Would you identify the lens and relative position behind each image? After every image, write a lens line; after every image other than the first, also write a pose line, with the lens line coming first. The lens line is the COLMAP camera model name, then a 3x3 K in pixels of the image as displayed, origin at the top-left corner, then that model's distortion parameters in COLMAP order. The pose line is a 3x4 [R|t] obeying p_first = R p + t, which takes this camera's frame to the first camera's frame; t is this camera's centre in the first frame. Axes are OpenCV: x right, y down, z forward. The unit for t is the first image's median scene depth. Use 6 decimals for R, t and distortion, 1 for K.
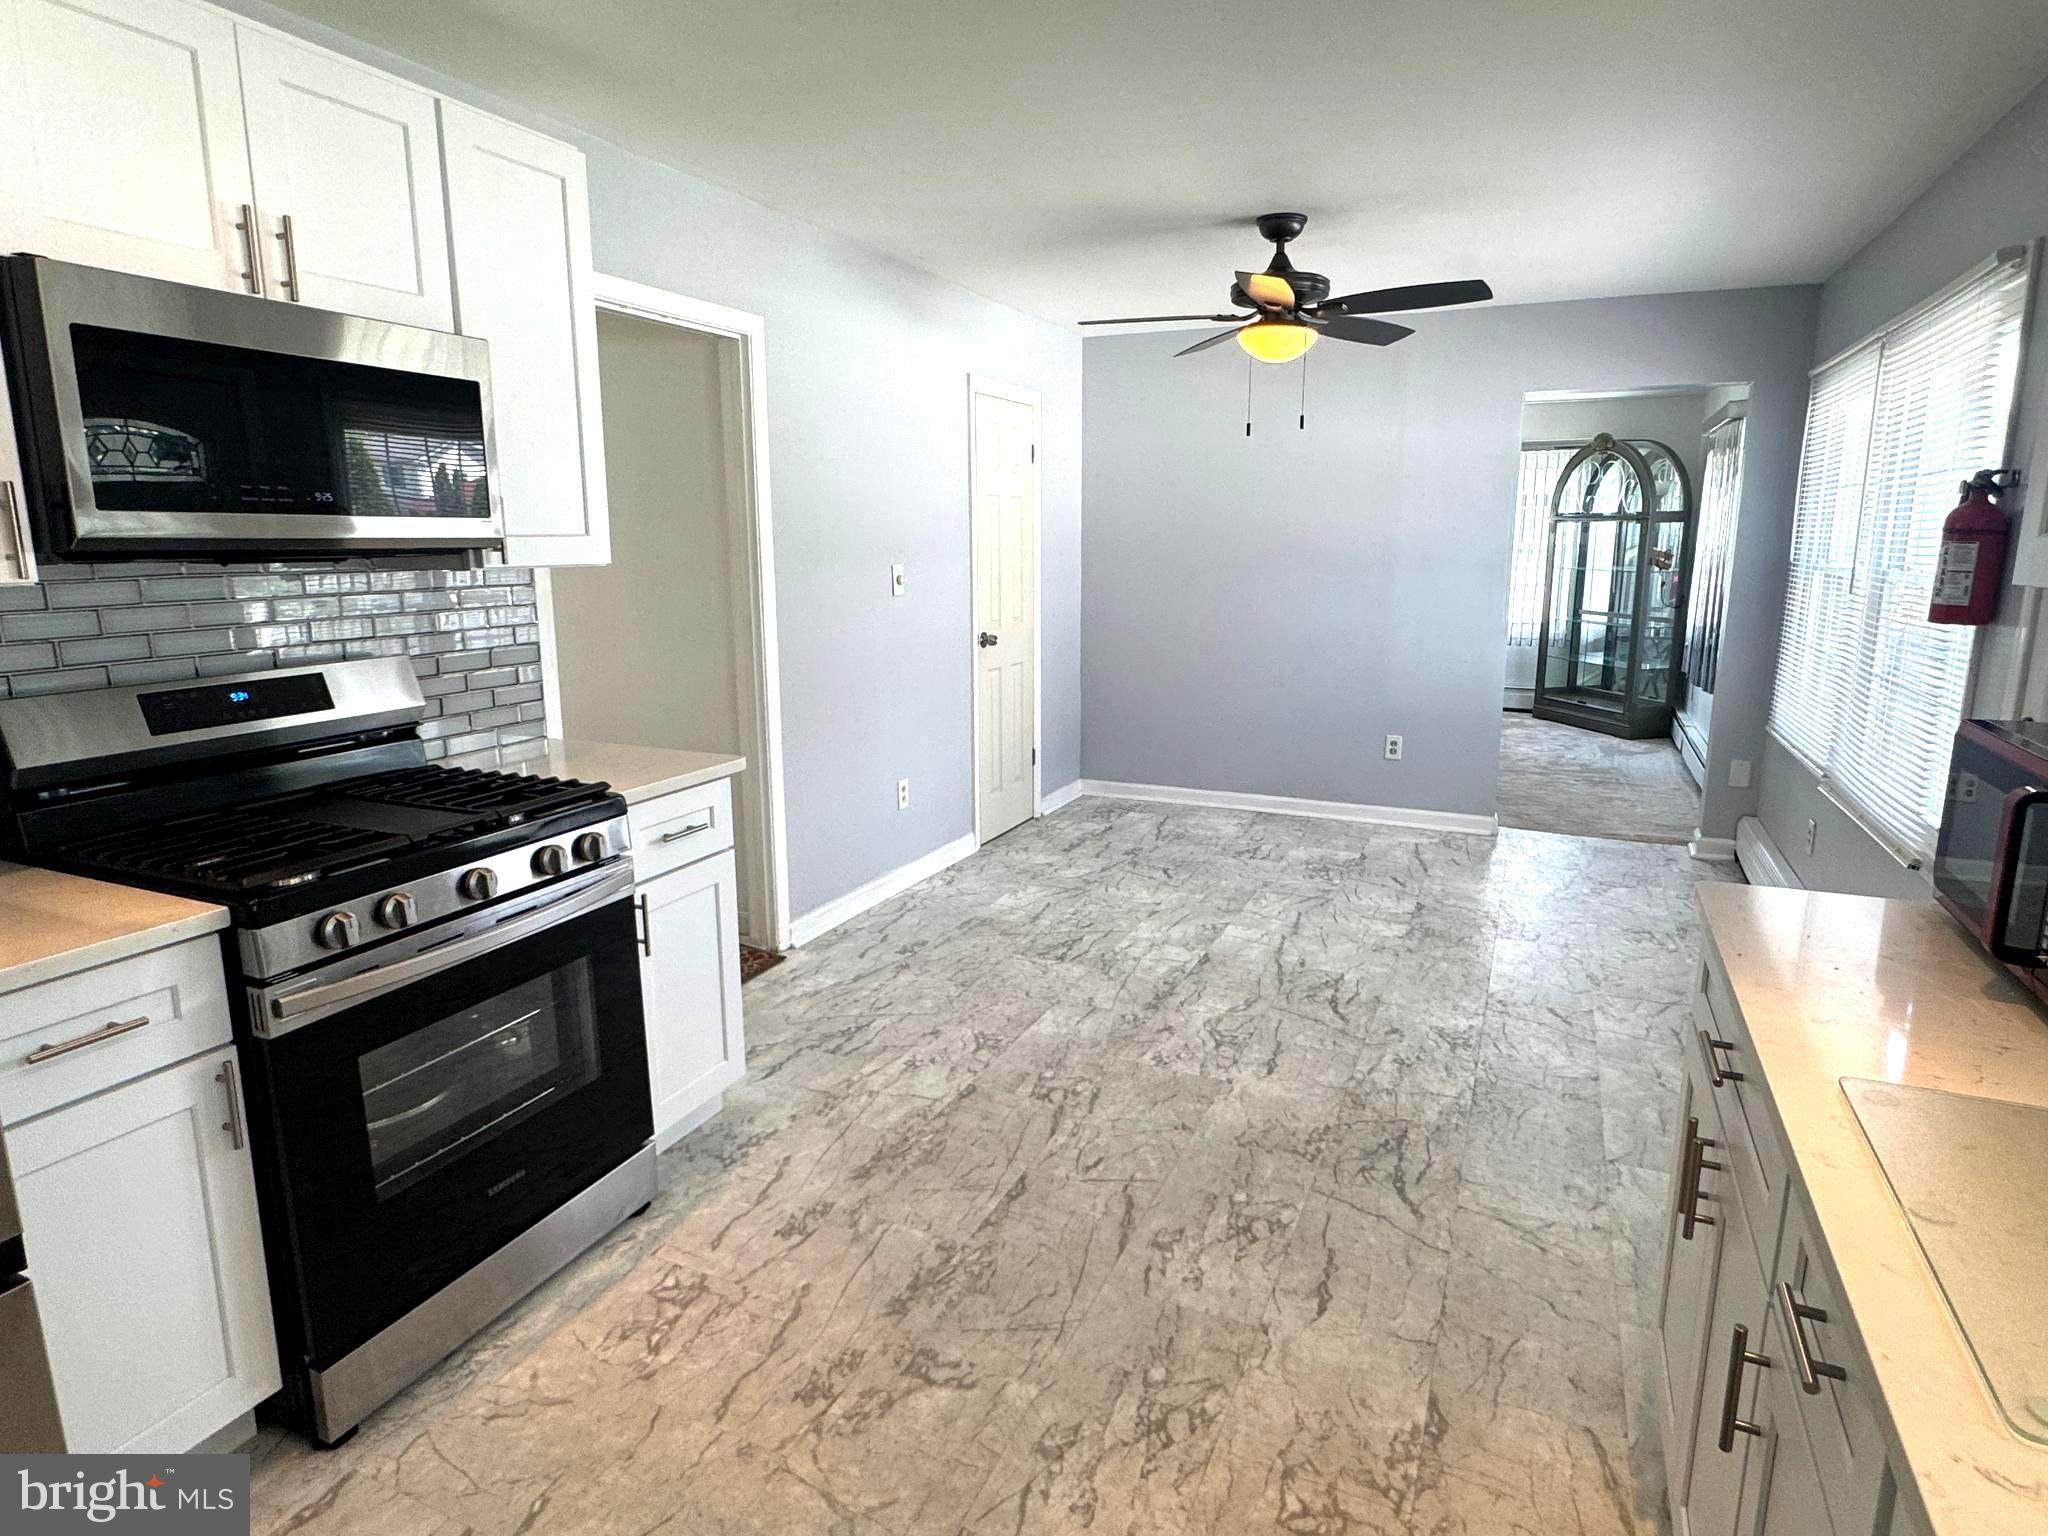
lens RADIAL K [[1150.0, 0, 1024.0], [0, 1150.0, 768.0], [0, 0, 1]] dist [-0.001647, -0.000462]
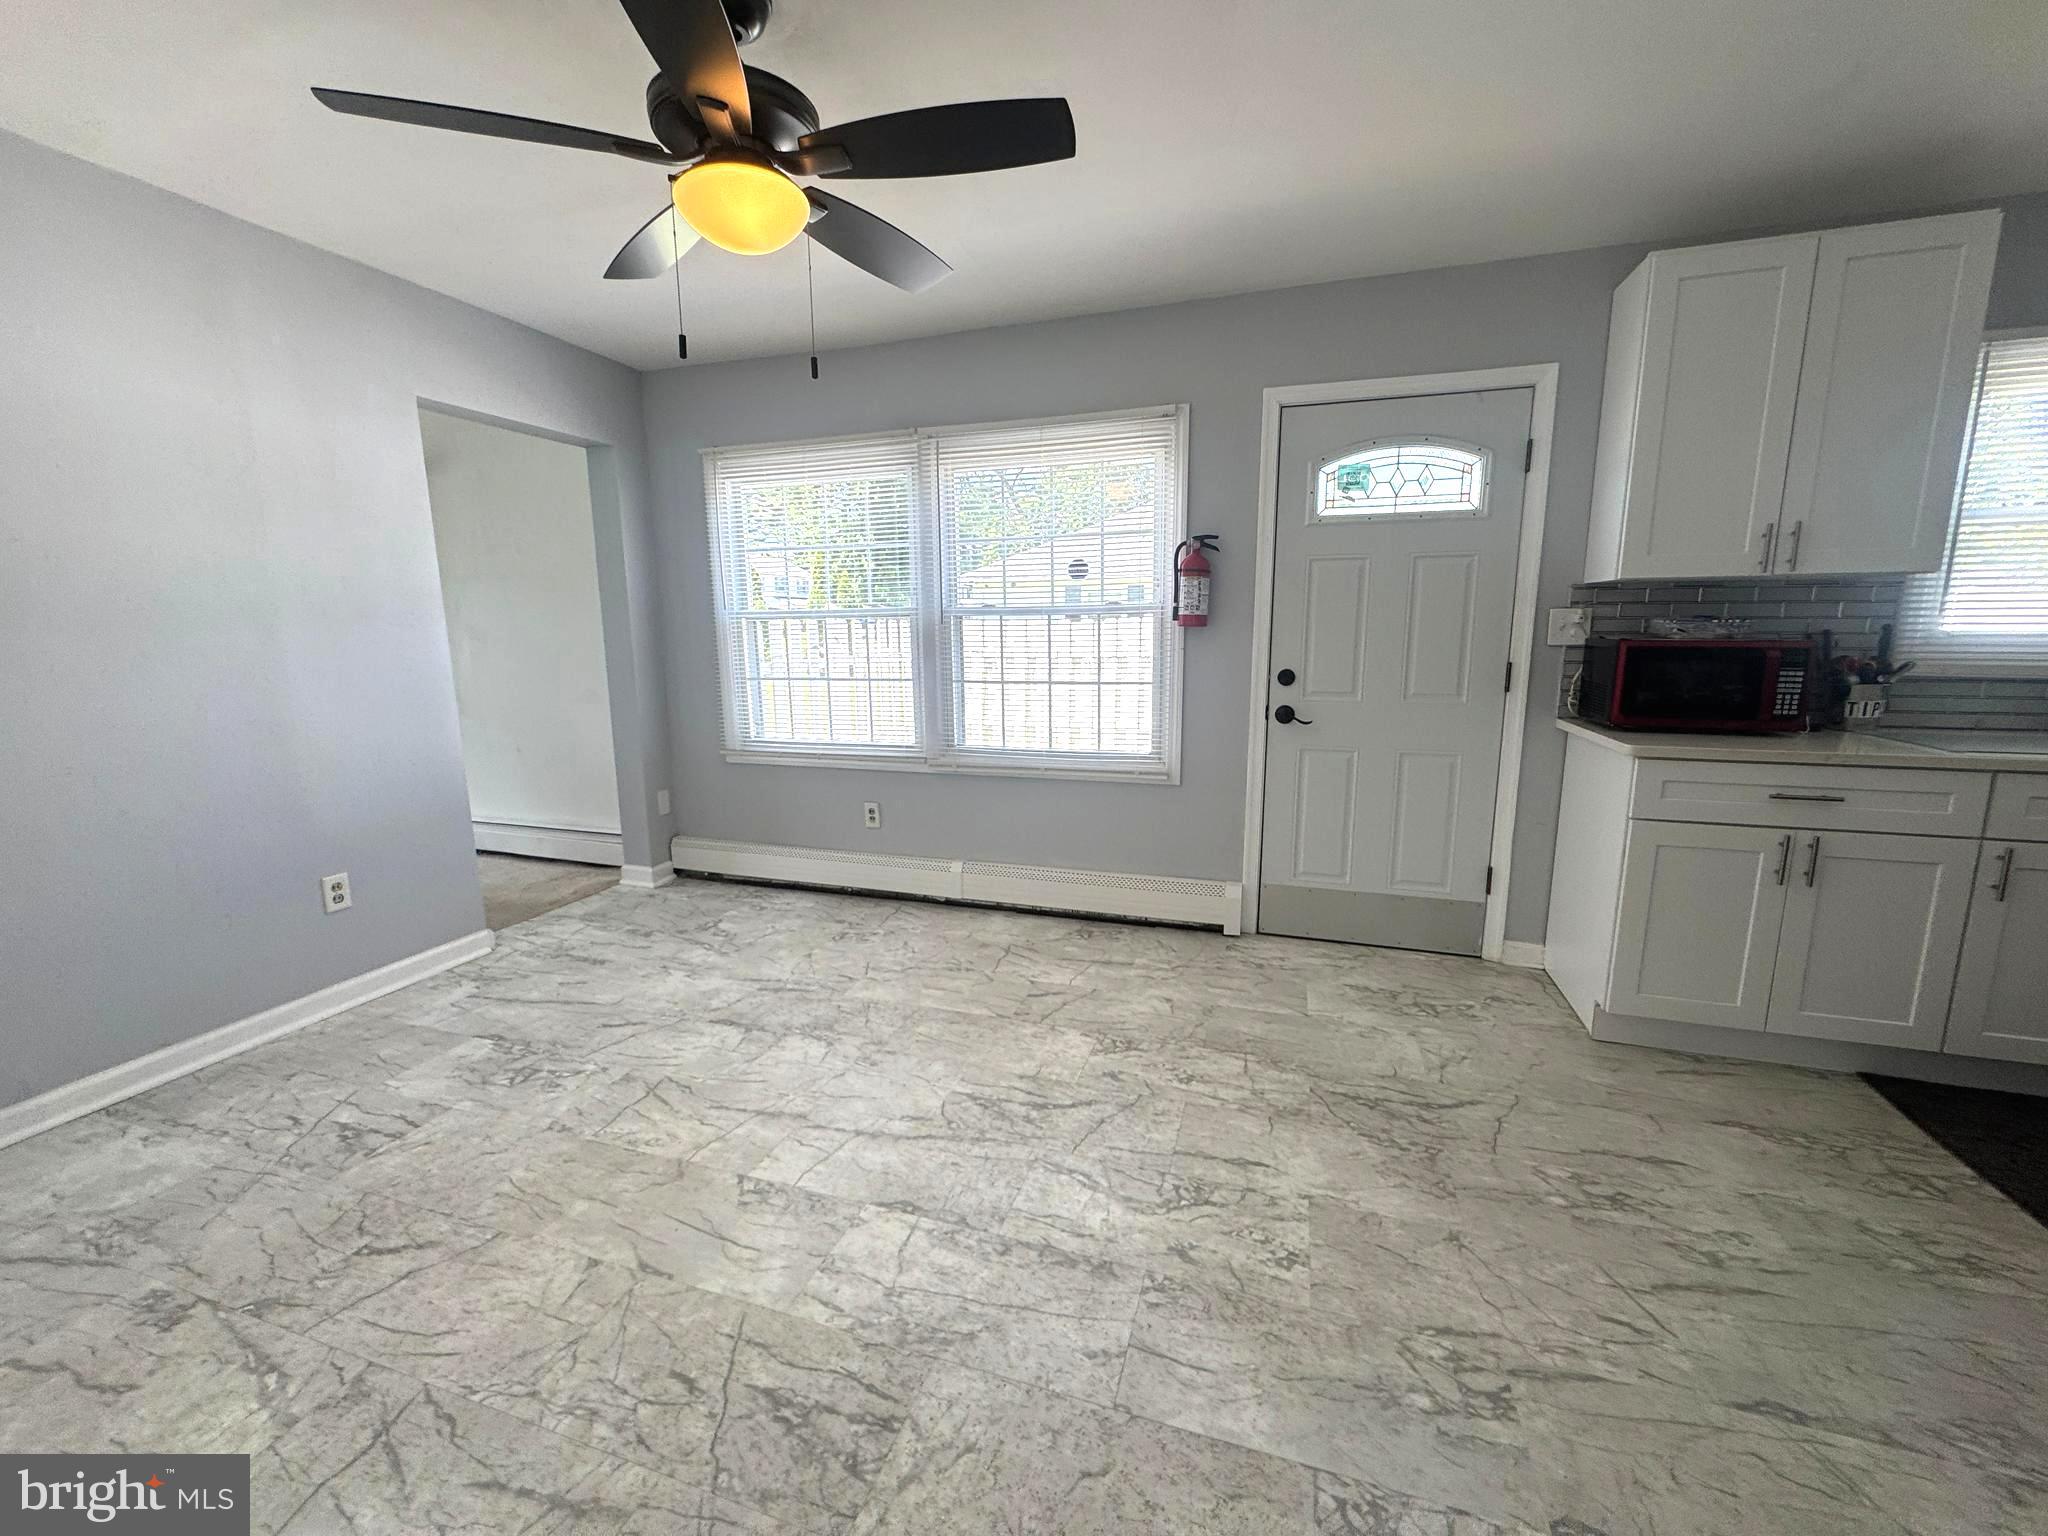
lens RADIAL K [[818.5, 0, 1026.1], [0, 818.5, 766.7], [0, 0, 1]] dist [-0.002867, 0.000490]
pose [[-0.108560, -0.167627, 0.979855, -0.234246], [0.206909, 0.960283, 0.187203, -0.127331], [-0.972319, 0.223063, -0.069565, 0.852072]]
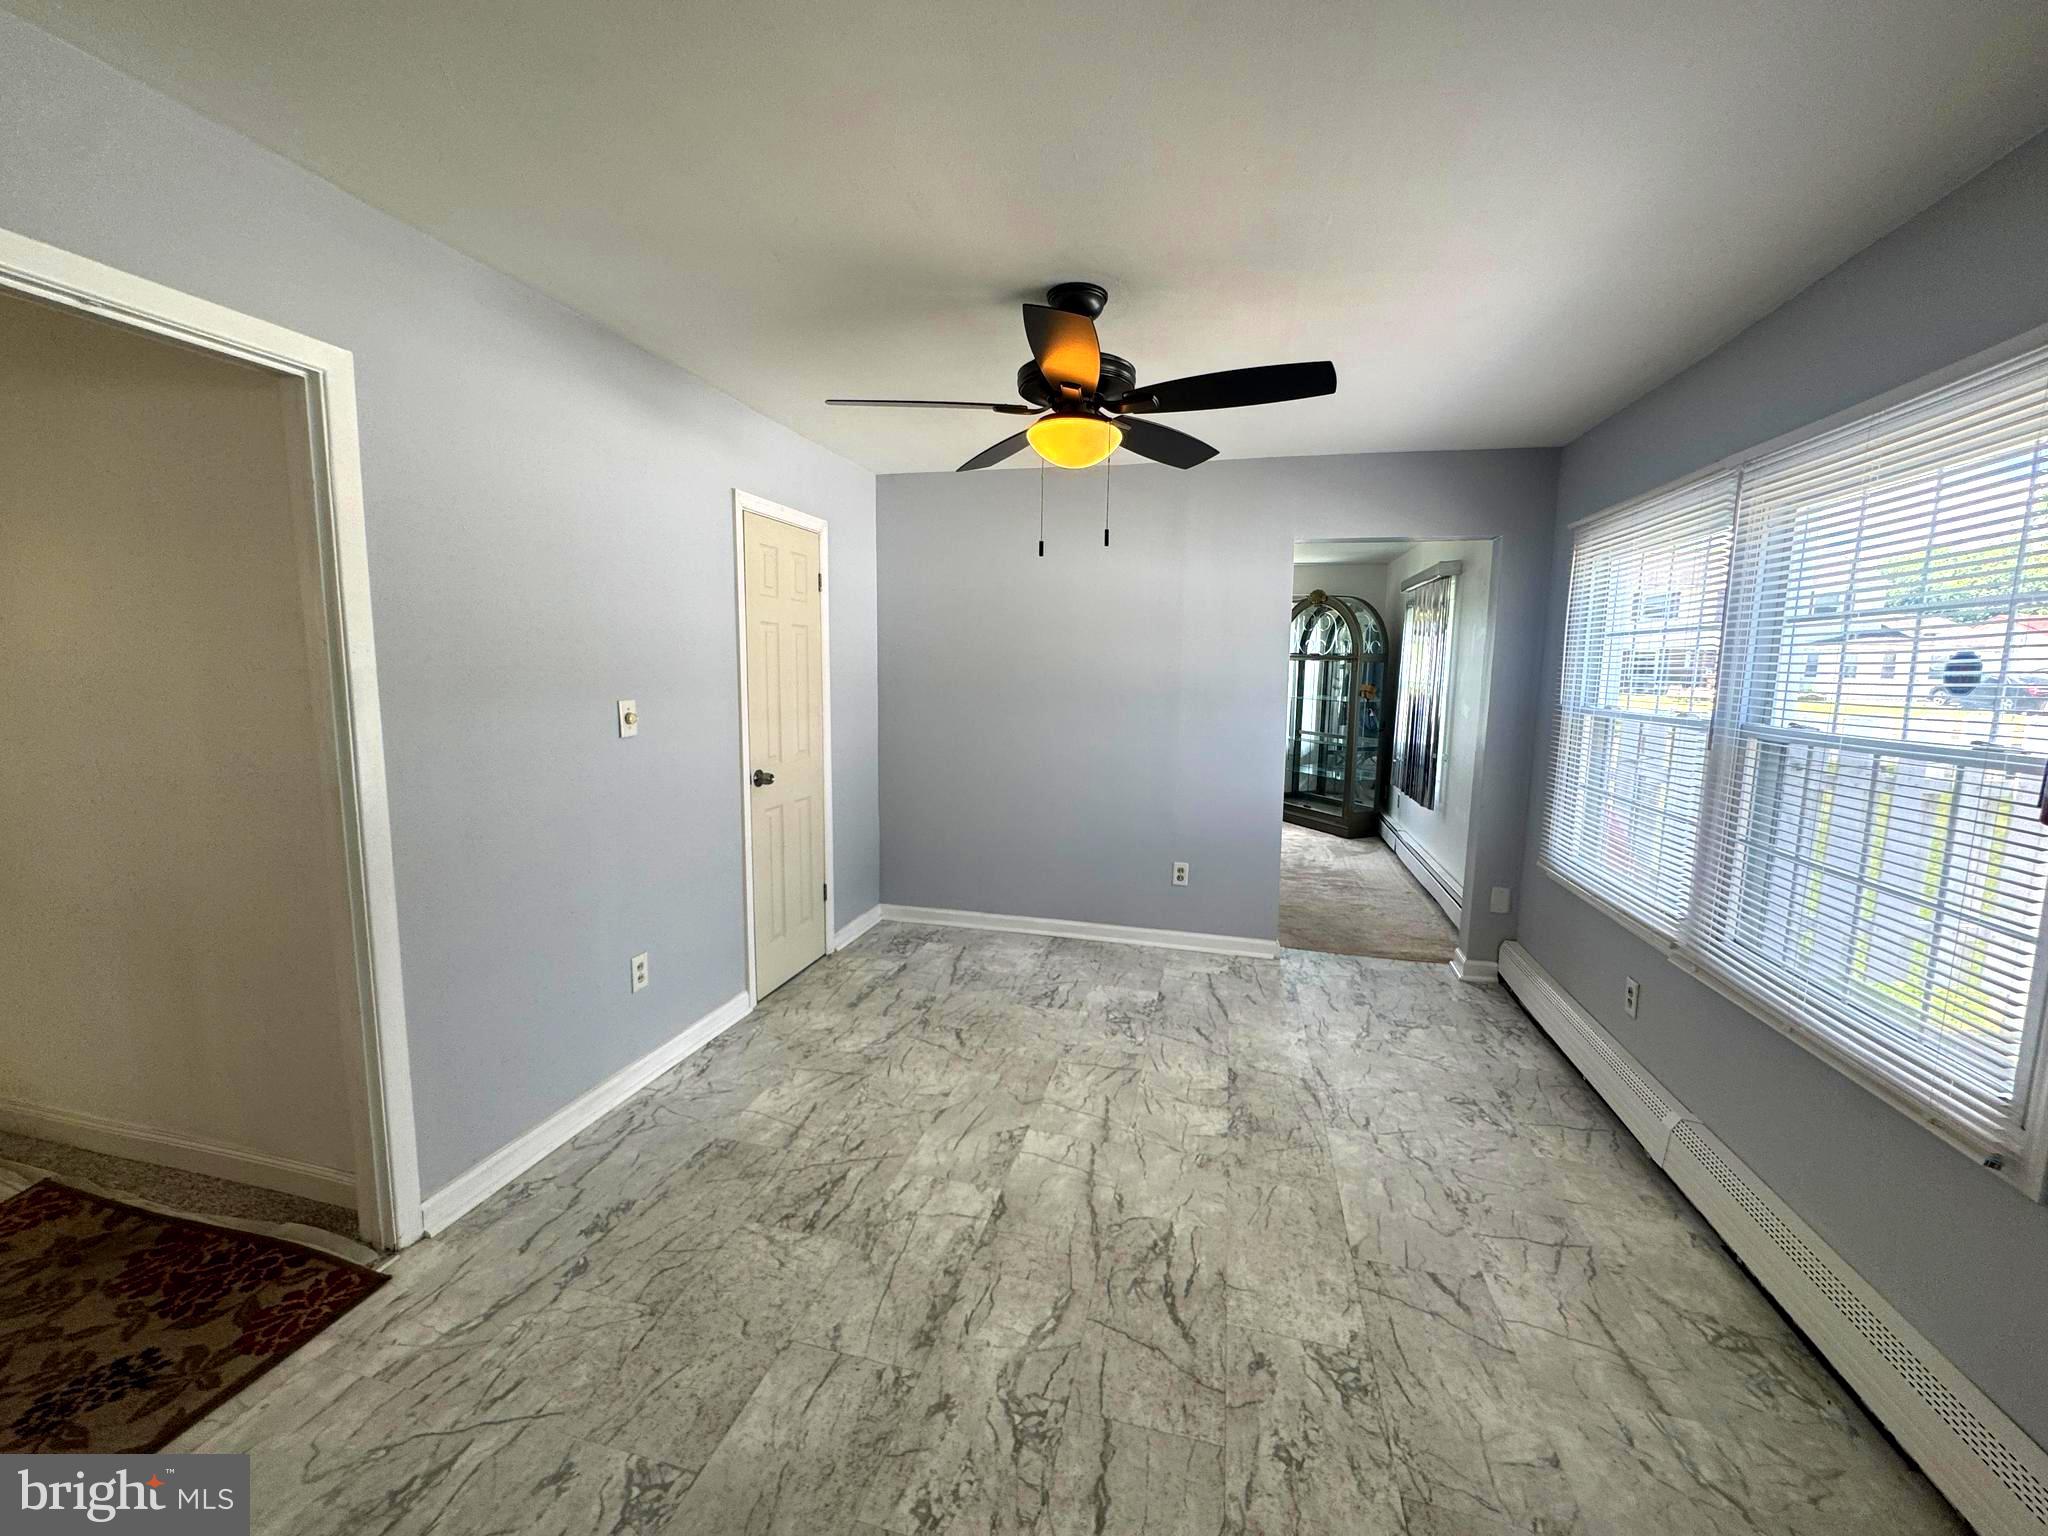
lens RADIAL K [[818.5, 0, 1026.1], [0, 818.5, 766.7], [0, 0, 1]] dist [-0.002867, 0.000490]
pose [[0.983670, -0.005489, 0.179899, 0.071467], [0.018554, 0.997302, -0.071024, -0.087654], [-0.179024, 0.073202, 0.981118, 0.400501]]
